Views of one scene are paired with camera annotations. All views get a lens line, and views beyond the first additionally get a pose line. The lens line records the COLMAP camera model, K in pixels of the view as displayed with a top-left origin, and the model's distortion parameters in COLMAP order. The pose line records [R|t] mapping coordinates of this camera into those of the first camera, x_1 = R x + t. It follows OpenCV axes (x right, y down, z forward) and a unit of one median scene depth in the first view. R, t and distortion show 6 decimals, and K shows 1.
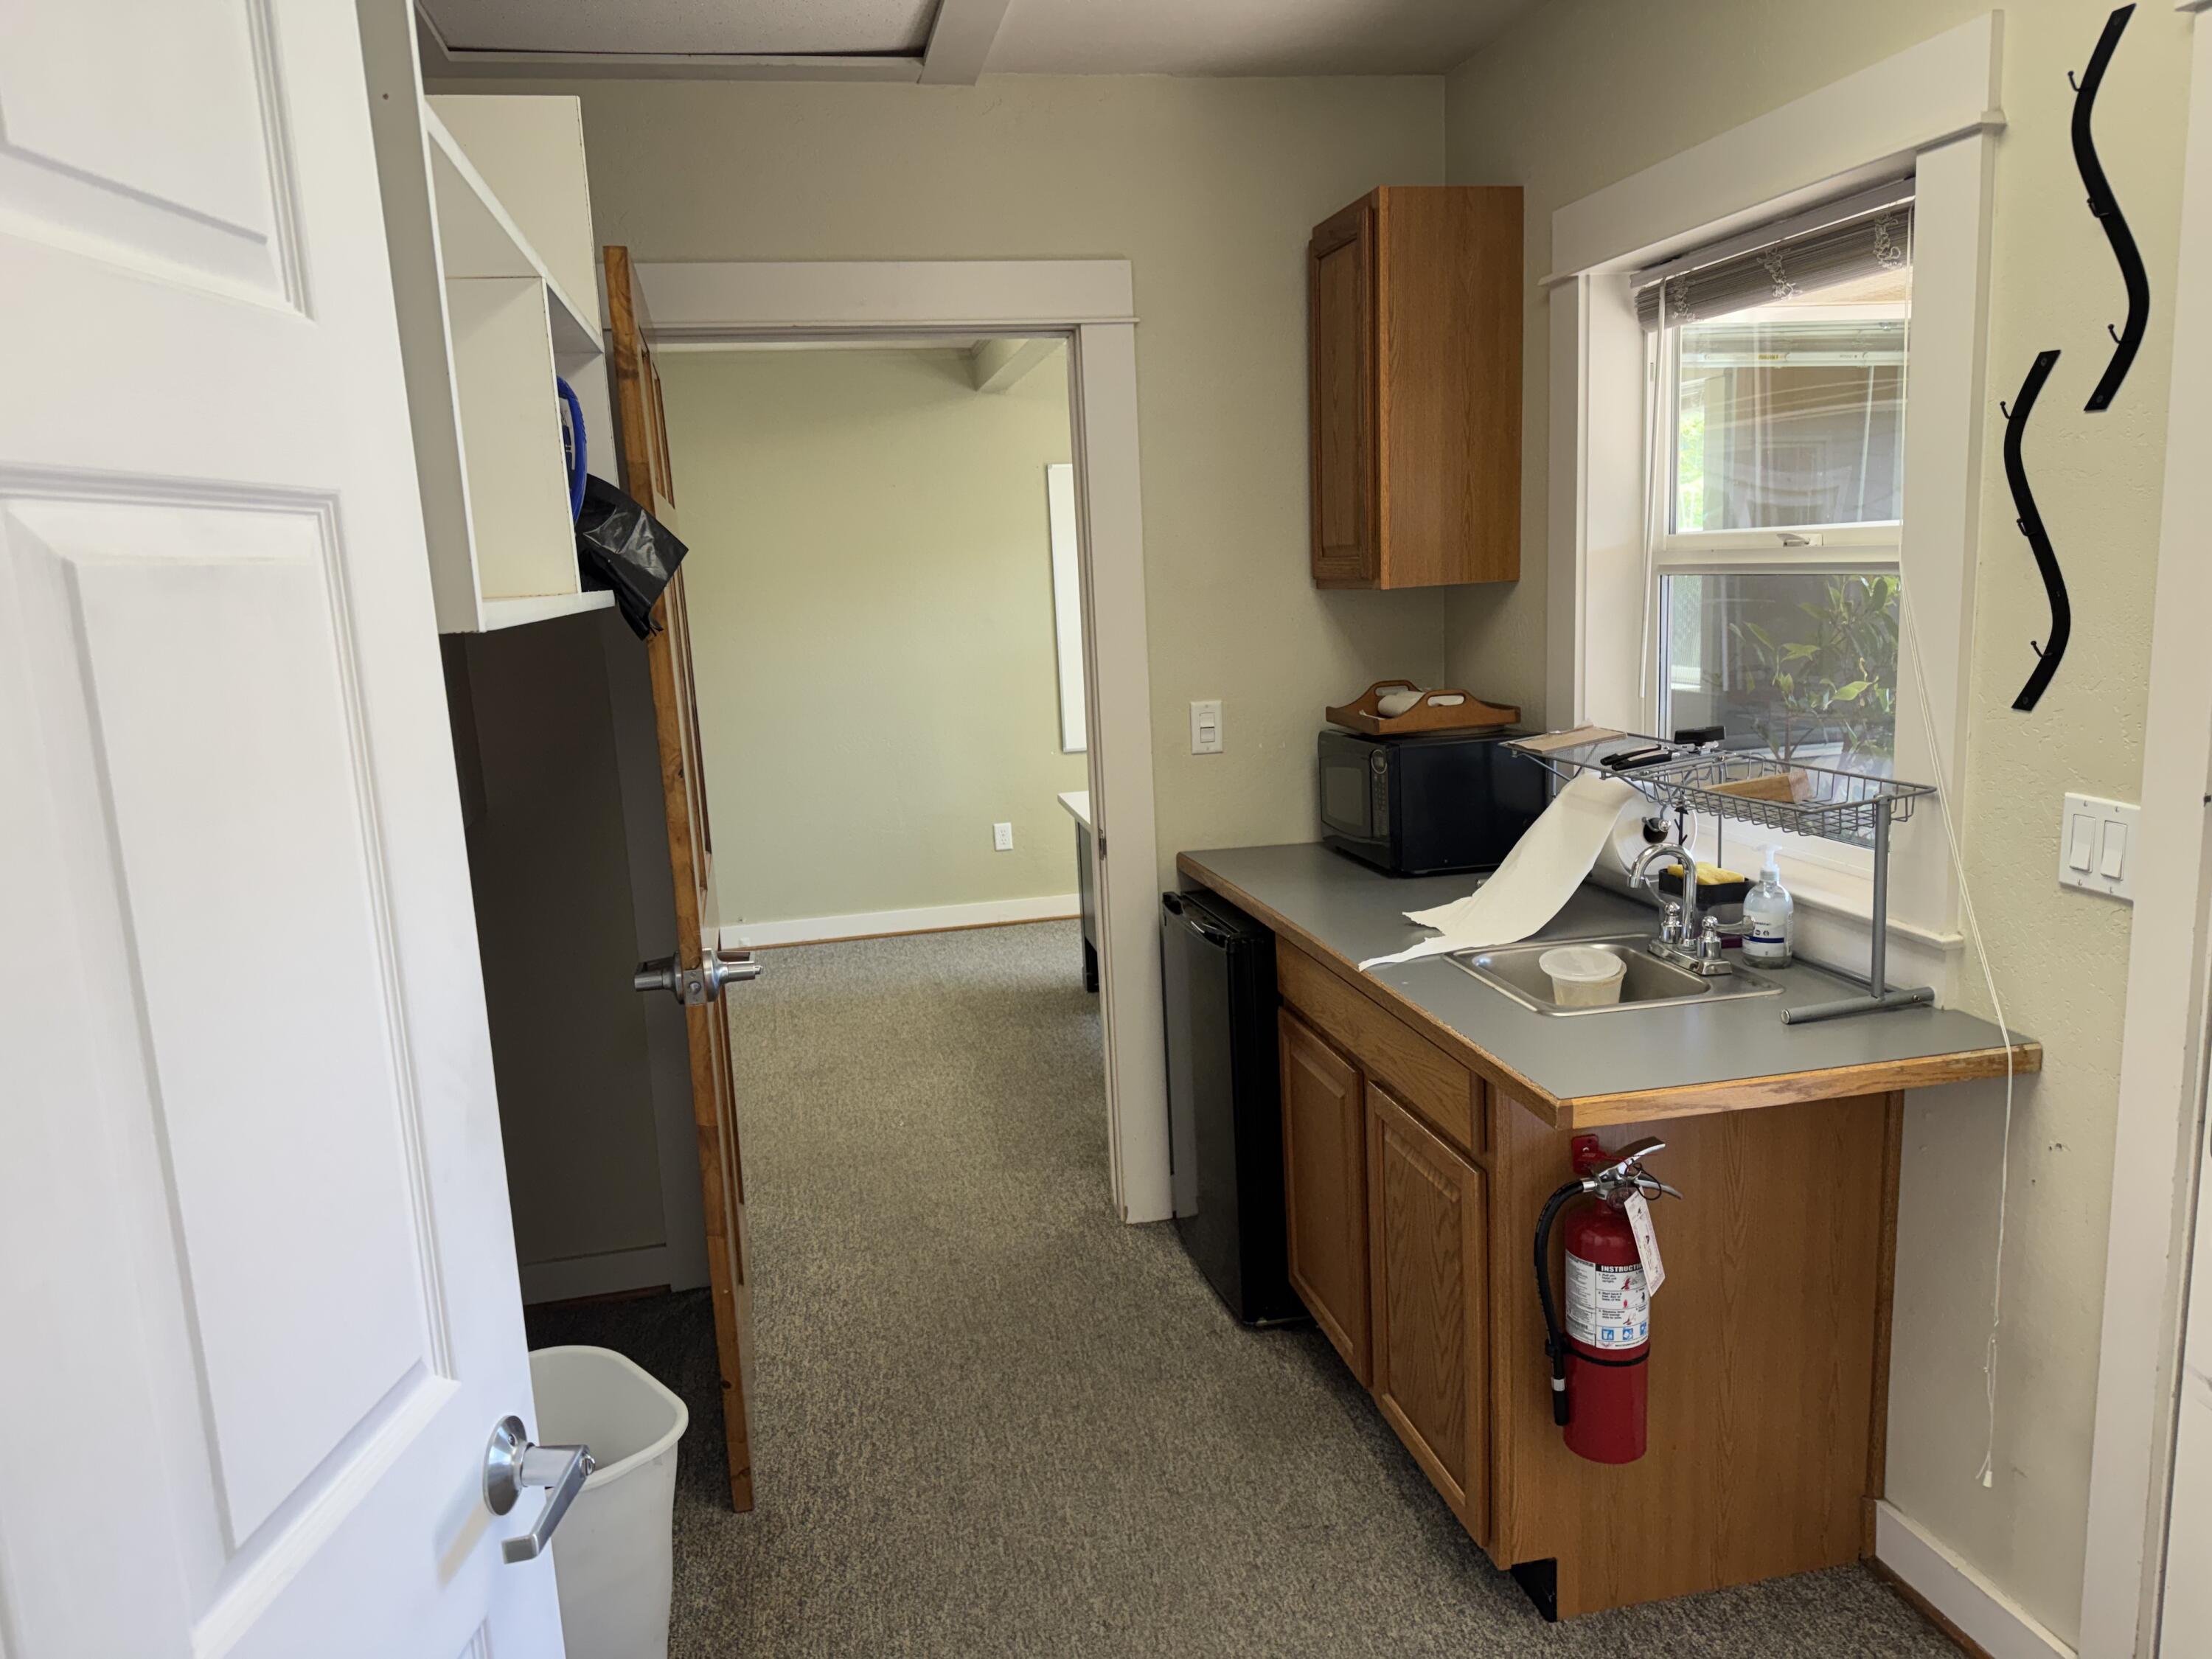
lens RADIAL K [[1557.0, 0, 1112.0], [0, 1557.0, 830.9], [0, 0, 1]] dist [0.000687, -0.000131]
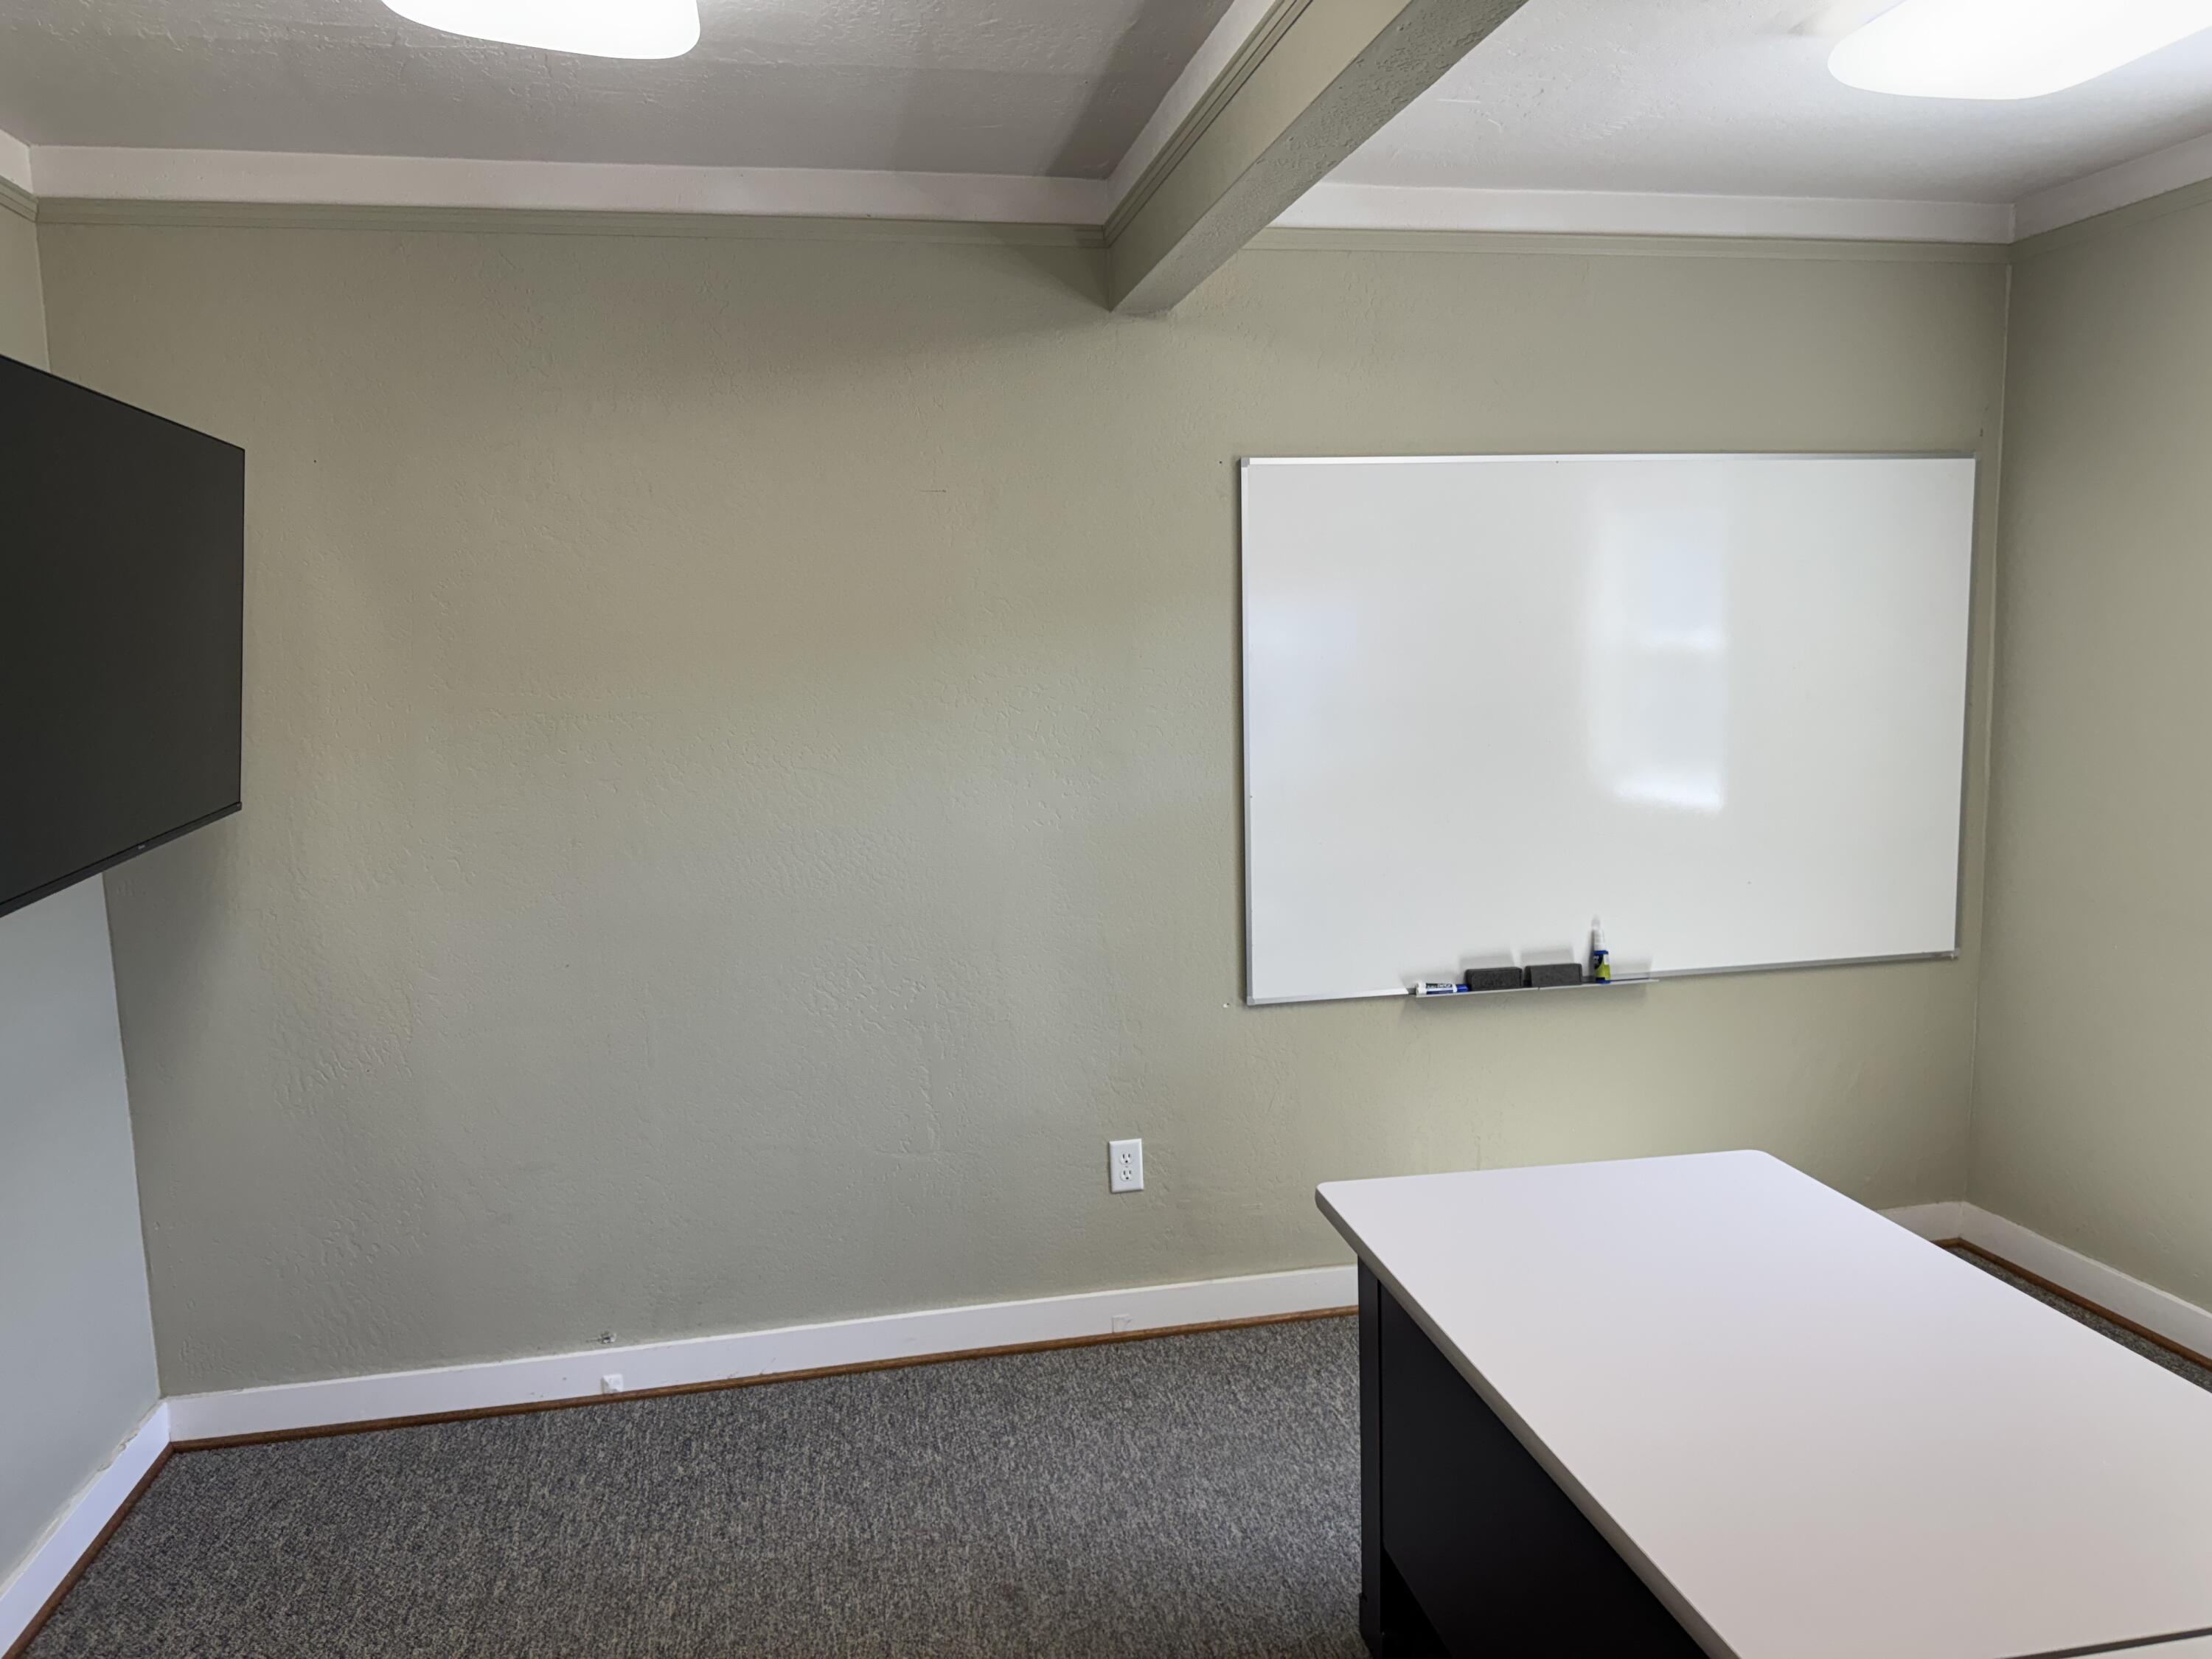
lens RADIAL K [[1557.0, 0, 1100.6], [0, 1557.0, 829.6], [0, 0, 1]] dist [0.000687, -0.000131]
pose [[0.999480, 0.030286, -0.011053, -0.079900], [-0.030838, 0.998081, -0.053695, -0.084066], [0.009405, 0.054008, 0.998496, 0.496862]]
